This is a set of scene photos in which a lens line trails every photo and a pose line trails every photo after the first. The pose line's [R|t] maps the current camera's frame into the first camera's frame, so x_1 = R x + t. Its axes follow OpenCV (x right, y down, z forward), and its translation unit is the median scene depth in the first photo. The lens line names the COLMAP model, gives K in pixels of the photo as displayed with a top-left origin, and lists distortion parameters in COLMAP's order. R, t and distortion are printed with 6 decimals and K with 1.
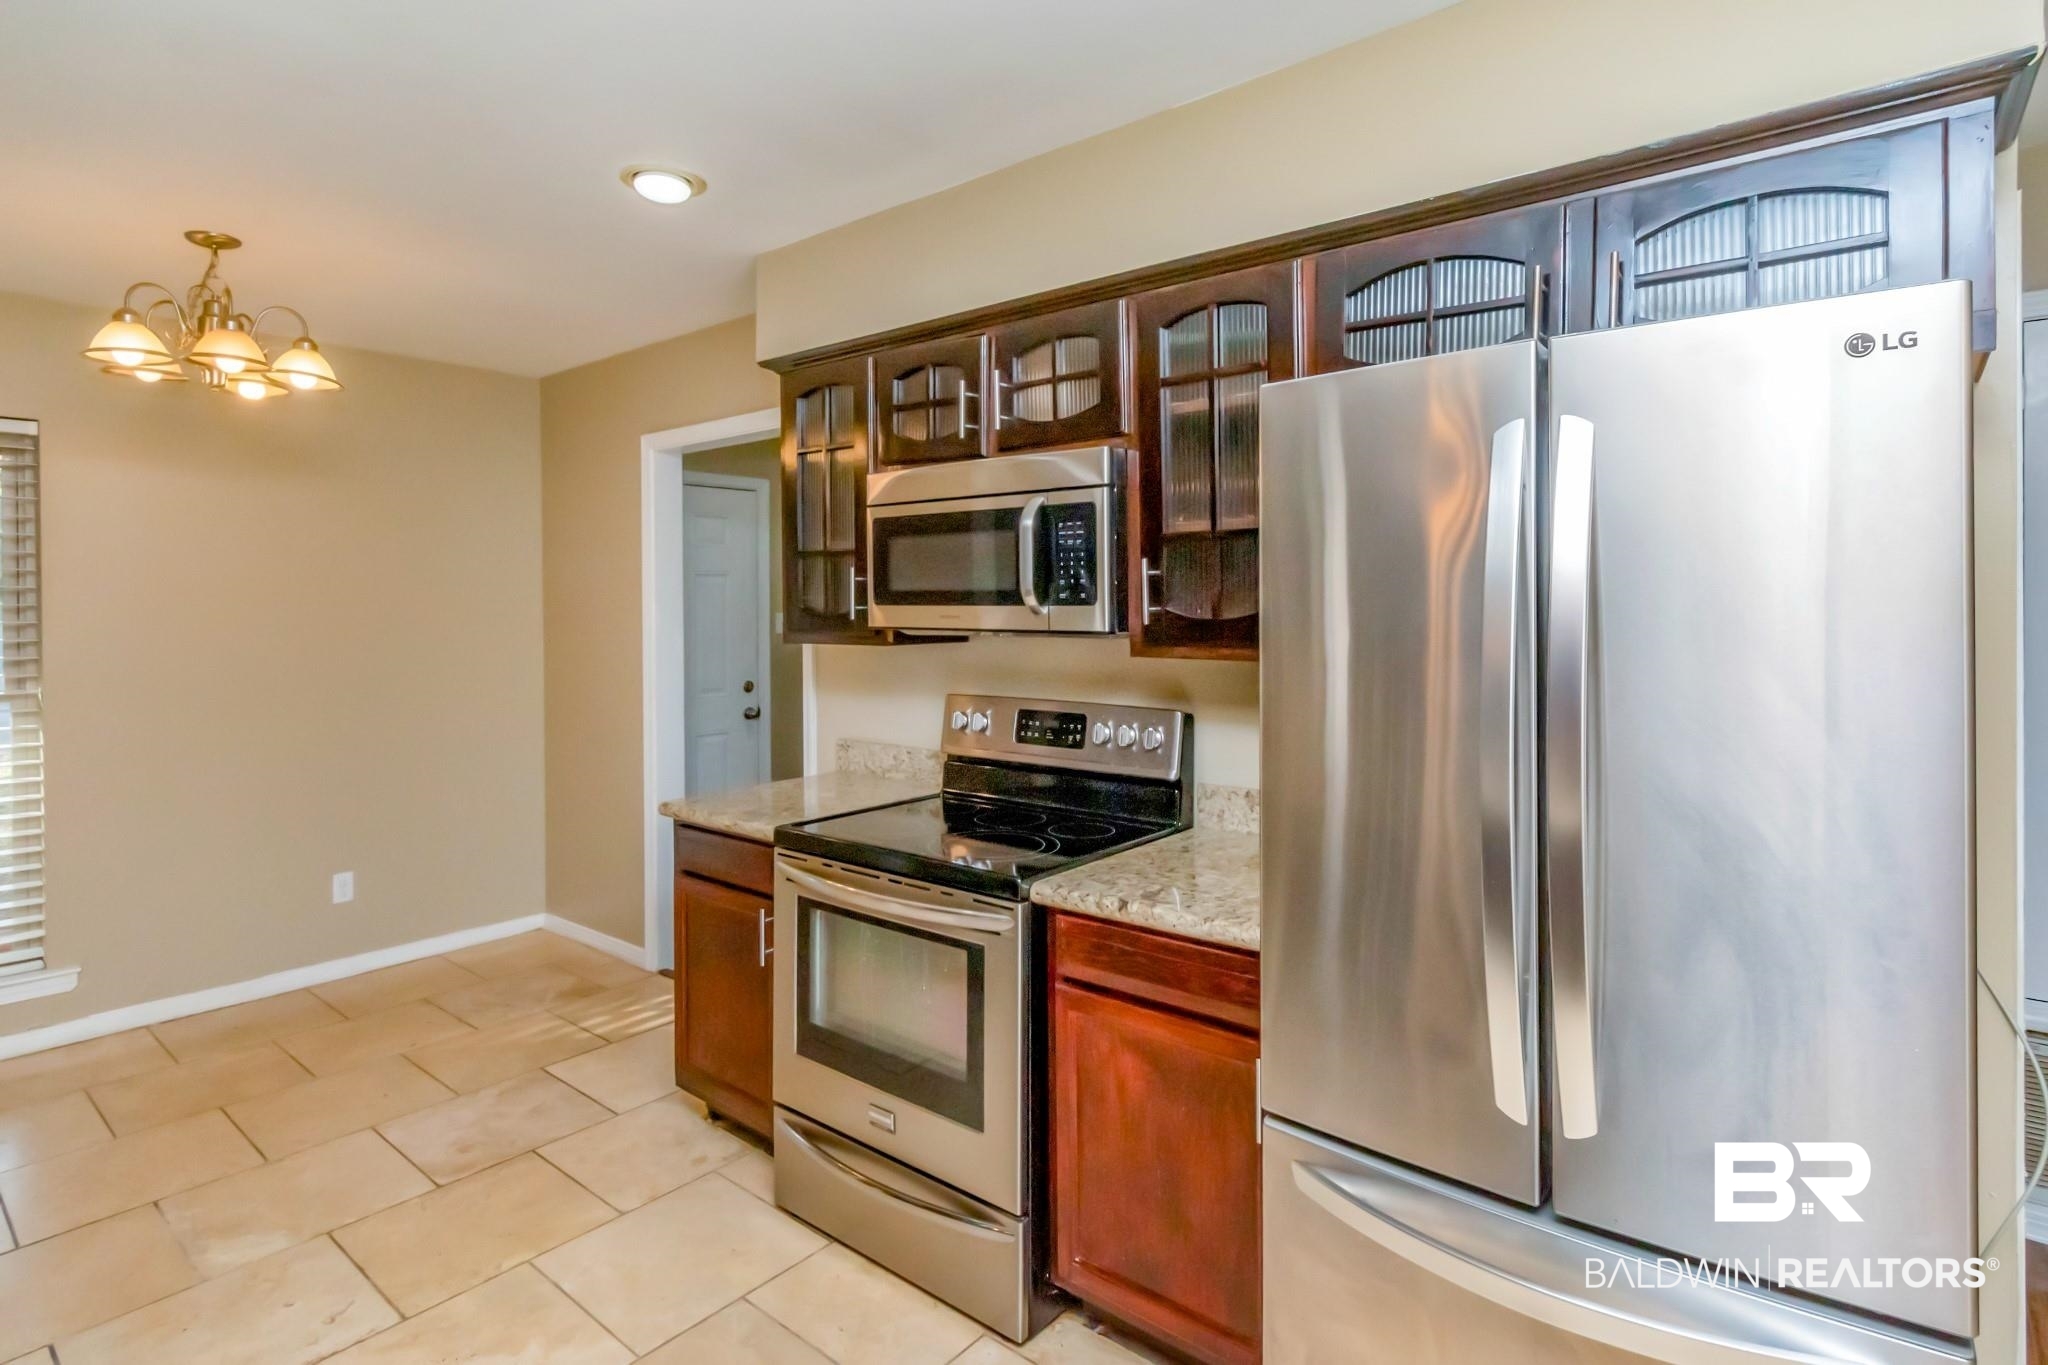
lens RADIAL K [[1040.0, 0, 1018.0], [0, 1040.0, 597.5], [0, 0, 1]] dist [0.005565, -0.003409]
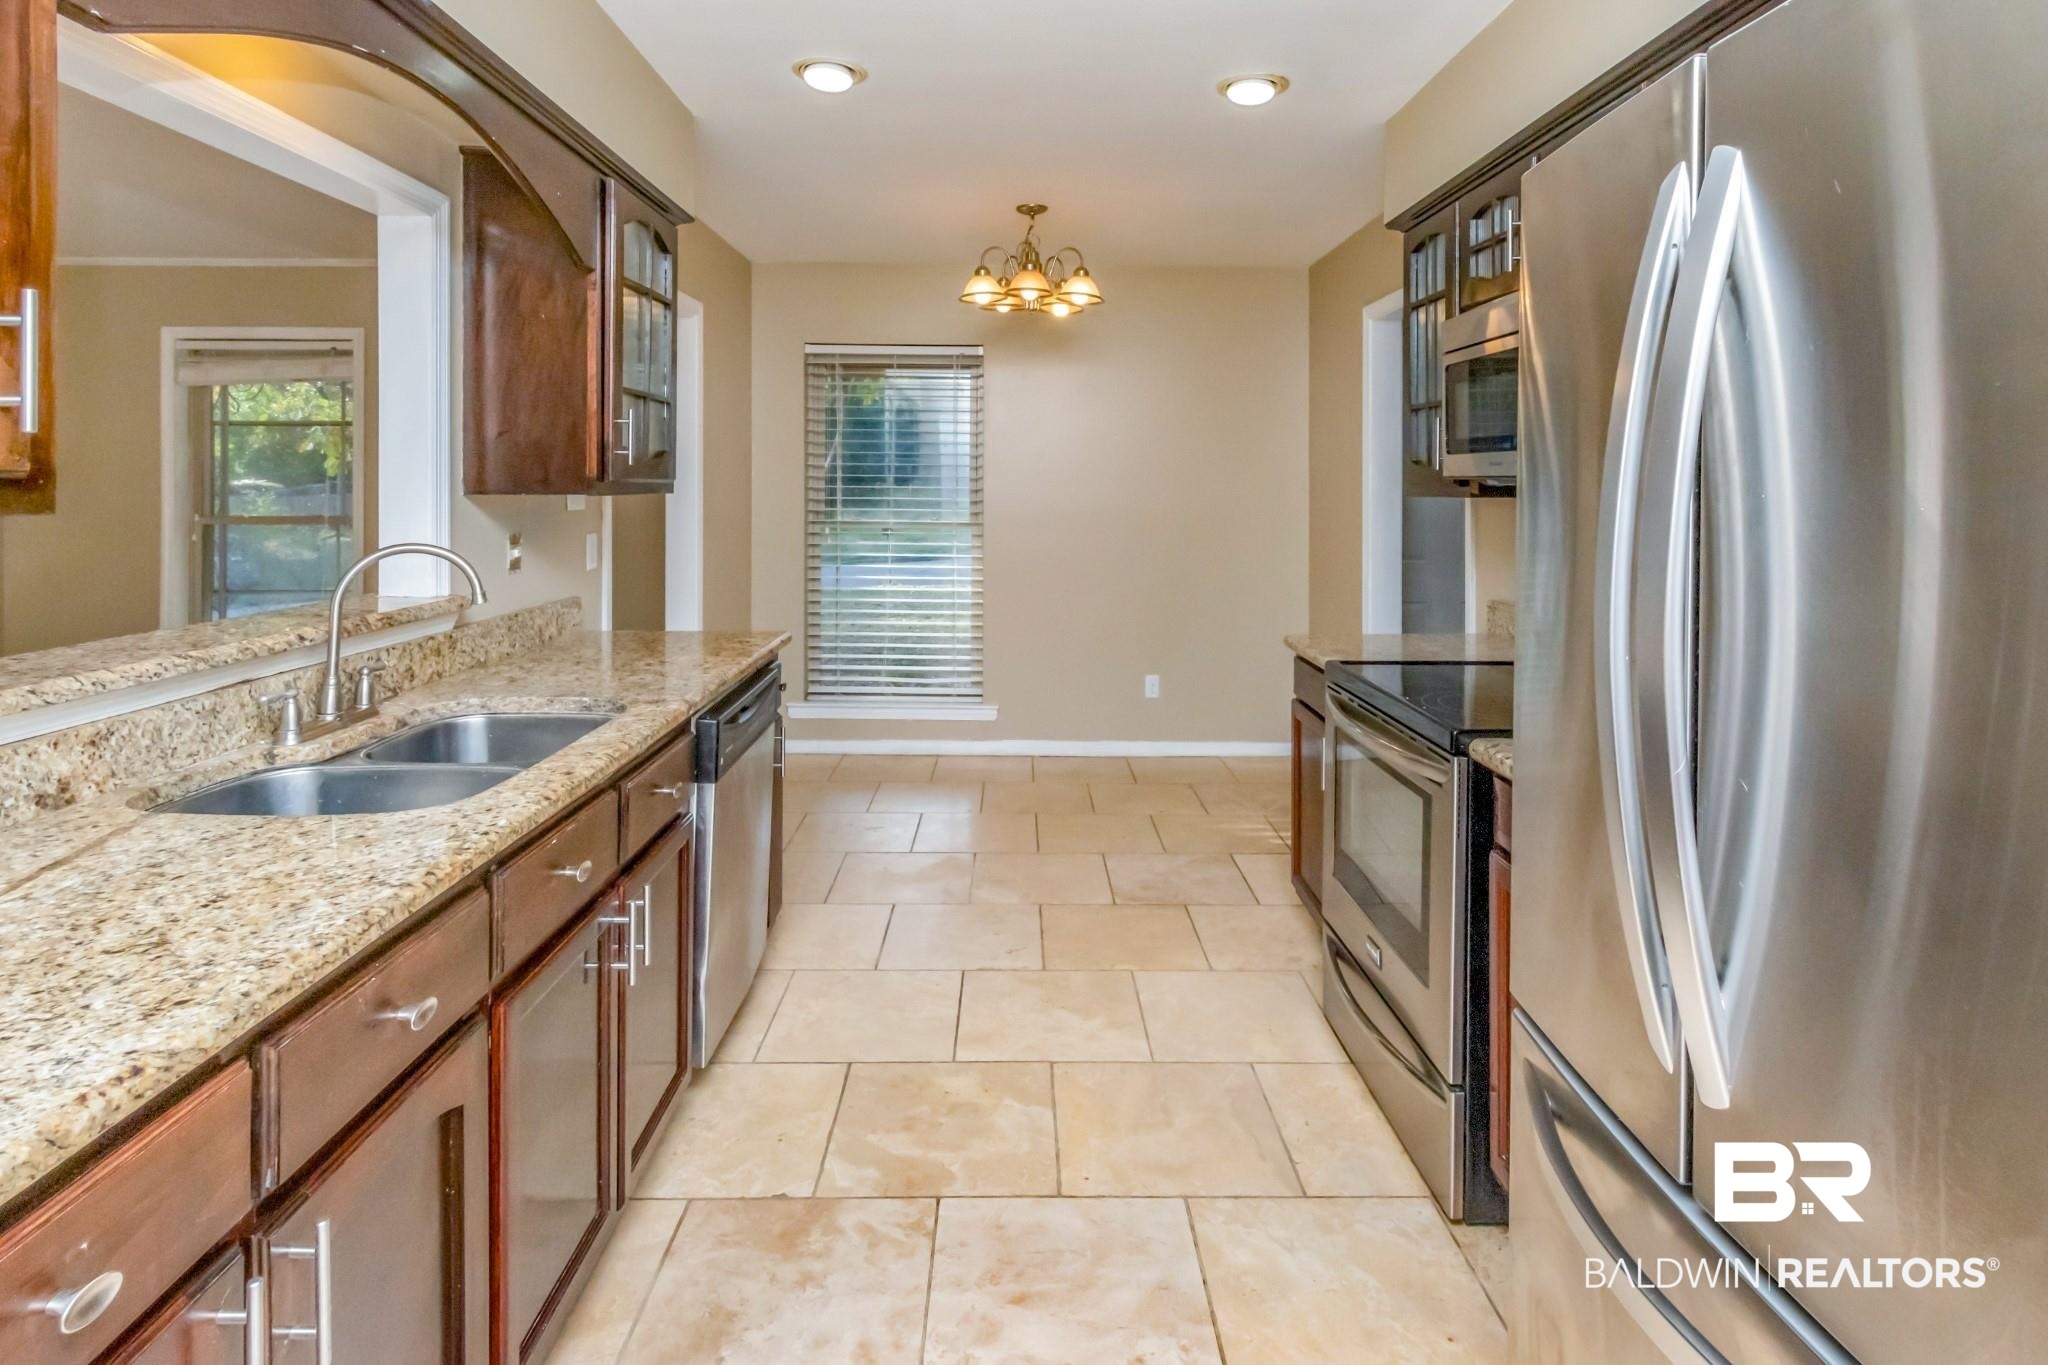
lens RADIAL K [[1040.0, 0, 1032.5], [0, 1040.0, 478.8], [0, 0, 1]] dist [0.005565, -0.003409]
pose [[0.656876, 0.003991, -0.753988, 0.342936], [-0.003461, 0.999991, 0.002278, 0.028701], [0.753990, 0.001114, 0.656885, 0.062718]]
